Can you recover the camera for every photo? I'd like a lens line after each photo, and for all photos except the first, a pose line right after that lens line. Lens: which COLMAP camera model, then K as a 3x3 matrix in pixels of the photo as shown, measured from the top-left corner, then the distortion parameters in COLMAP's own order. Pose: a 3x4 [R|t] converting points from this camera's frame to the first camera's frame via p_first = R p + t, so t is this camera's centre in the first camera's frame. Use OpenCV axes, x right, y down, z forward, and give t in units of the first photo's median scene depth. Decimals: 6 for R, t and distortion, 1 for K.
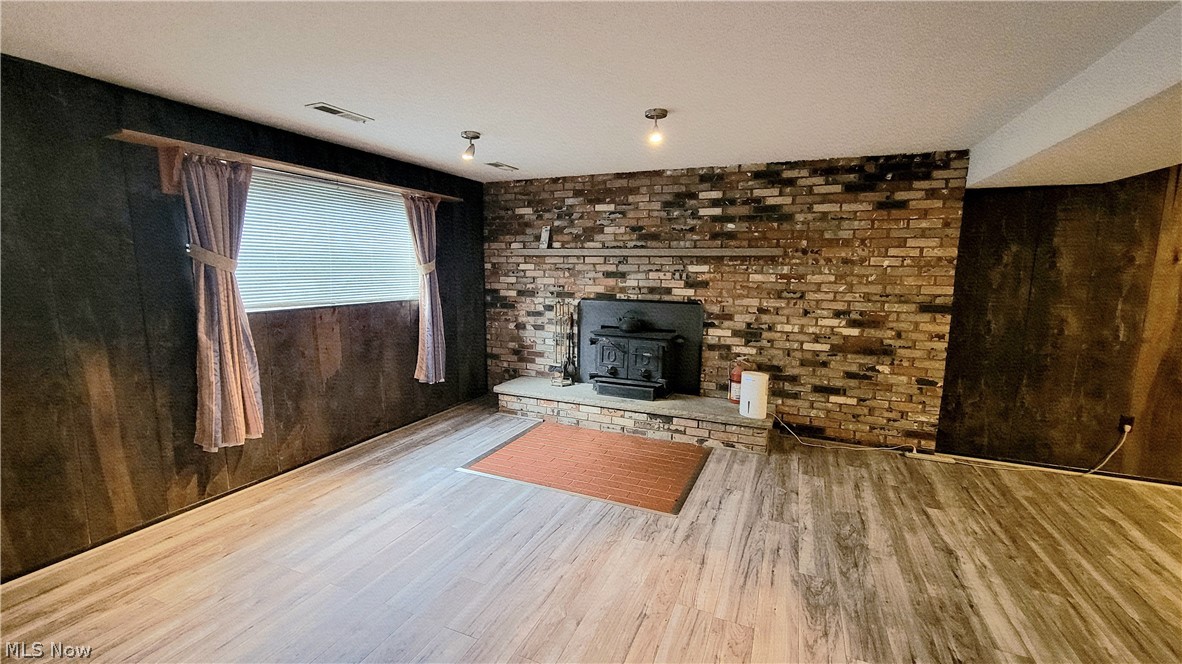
lens RADIAL K [[480.6, 0, 589.0], [0, 480.6, 334.0], [0, 0, 1]] dist [-0.000280, -0.000538]
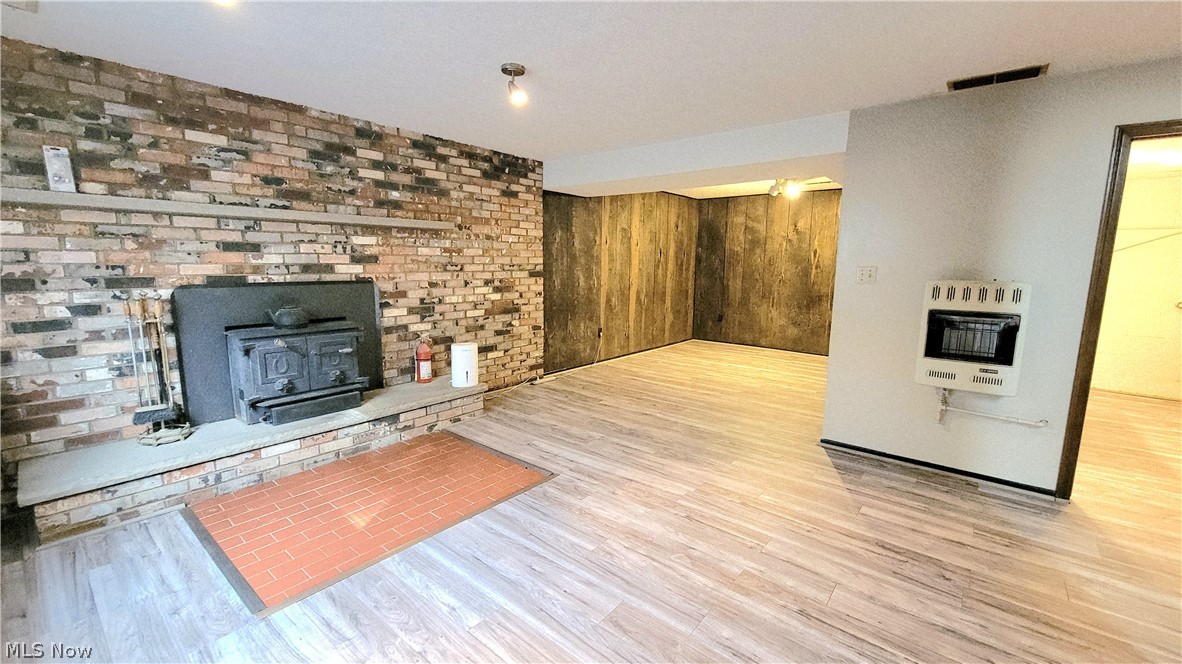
lens RADIAL K [[480.6, 0, 589.0], [0, 480.6, 334.0], [0, 0, 1]] dist [-0.000280, -0.000538]
pose [[0.280559, -0.154564, 0.947310, -0.501359], [0.125254, 0.984406, 0.123521, -0.029643], [-0.951629, 0.083999, 0.295544, 0.397642]]
